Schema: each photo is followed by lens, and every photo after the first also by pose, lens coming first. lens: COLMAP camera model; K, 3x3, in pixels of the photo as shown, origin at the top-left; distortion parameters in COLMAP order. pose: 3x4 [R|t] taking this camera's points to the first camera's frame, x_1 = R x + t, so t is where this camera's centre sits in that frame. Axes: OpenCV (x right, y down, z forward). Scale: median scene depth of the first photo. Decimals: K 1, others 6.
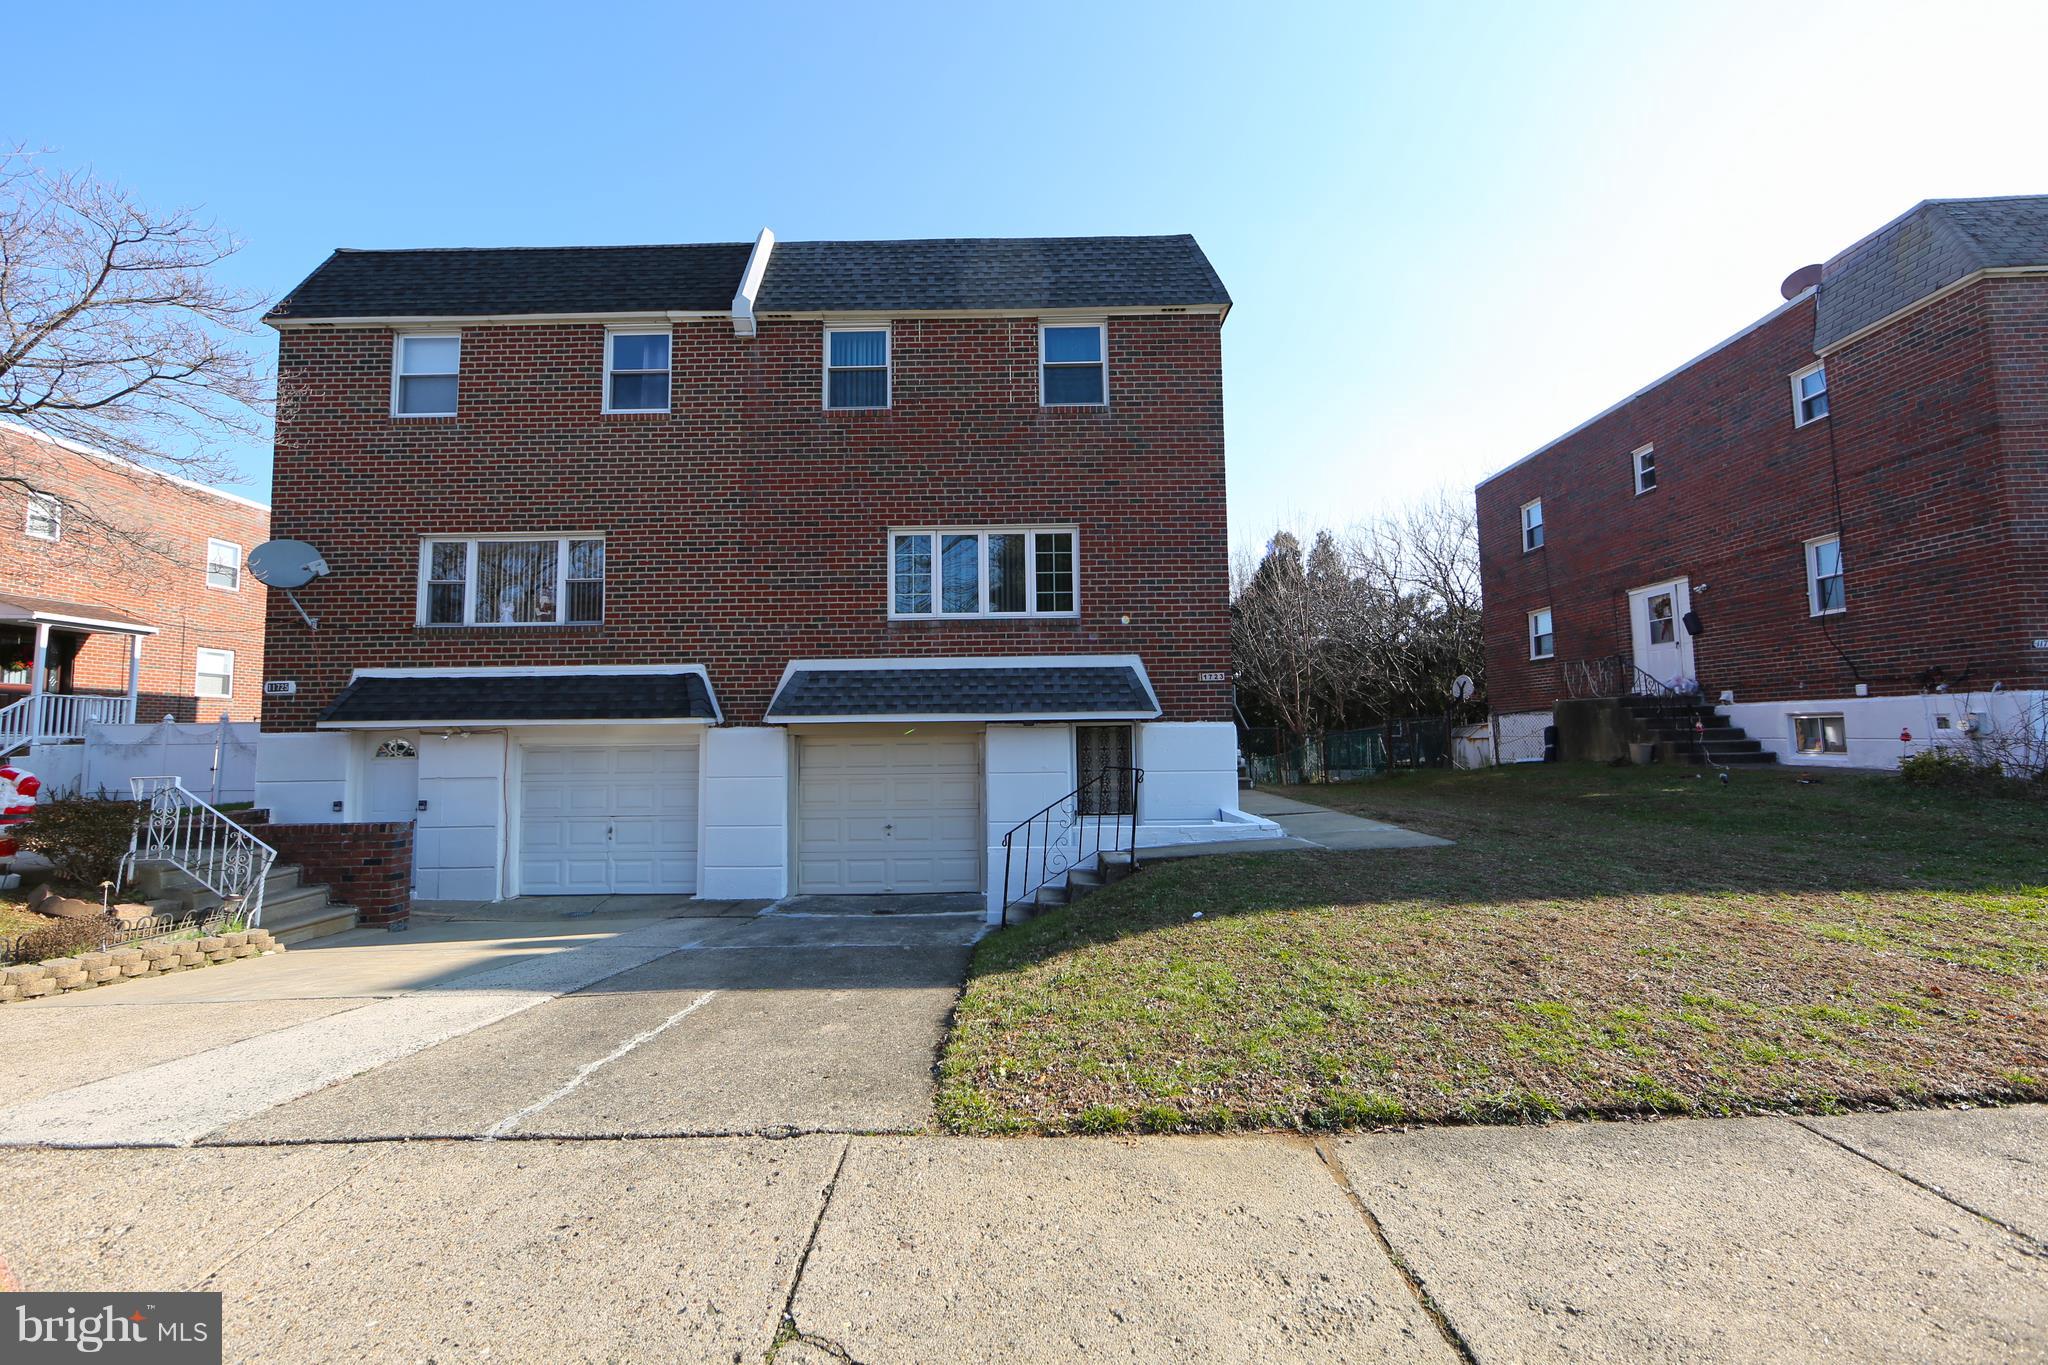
lens RADIAL K [[811.2, 0, 1014.0], [0, 811.2, 674.7], [0, 0, 1]] dist [-0.010611, 0.001328]
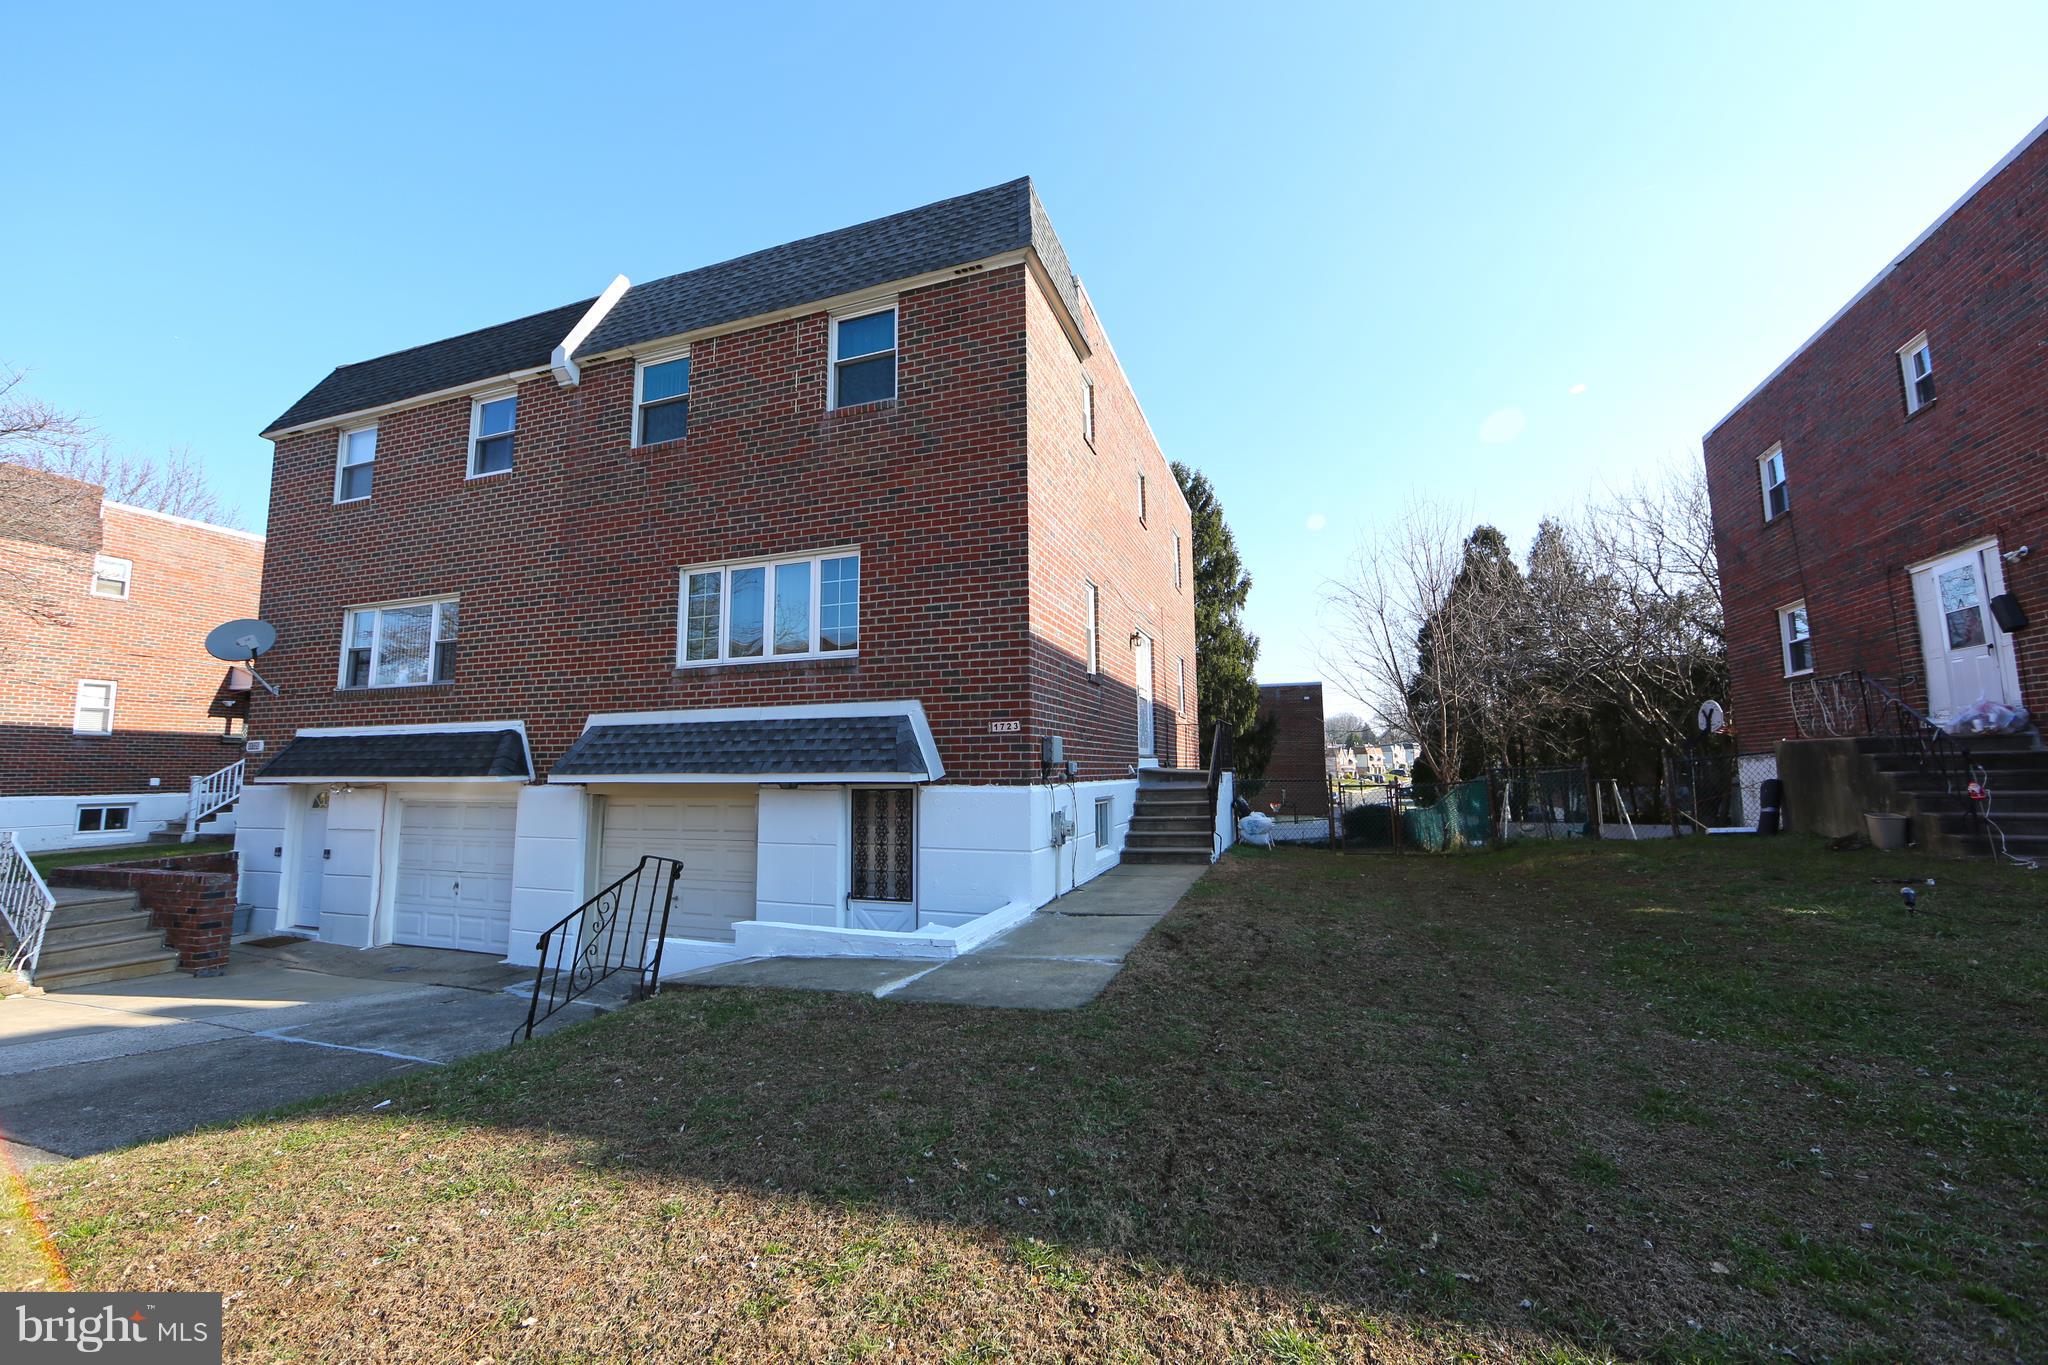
lens RADIAL K [[811.2, 0, 1014.0], [0, 811.2, 674.7], [0, 0, 1]] dist [-0.010611, 0.001328]
pose [[0.940053, -0.035395, -0.339187, 0.502707], [0.022435, 0.998863, -0.042056, -0.013543], [0.340290, 0.031926, 0.939778, 0.273954]]
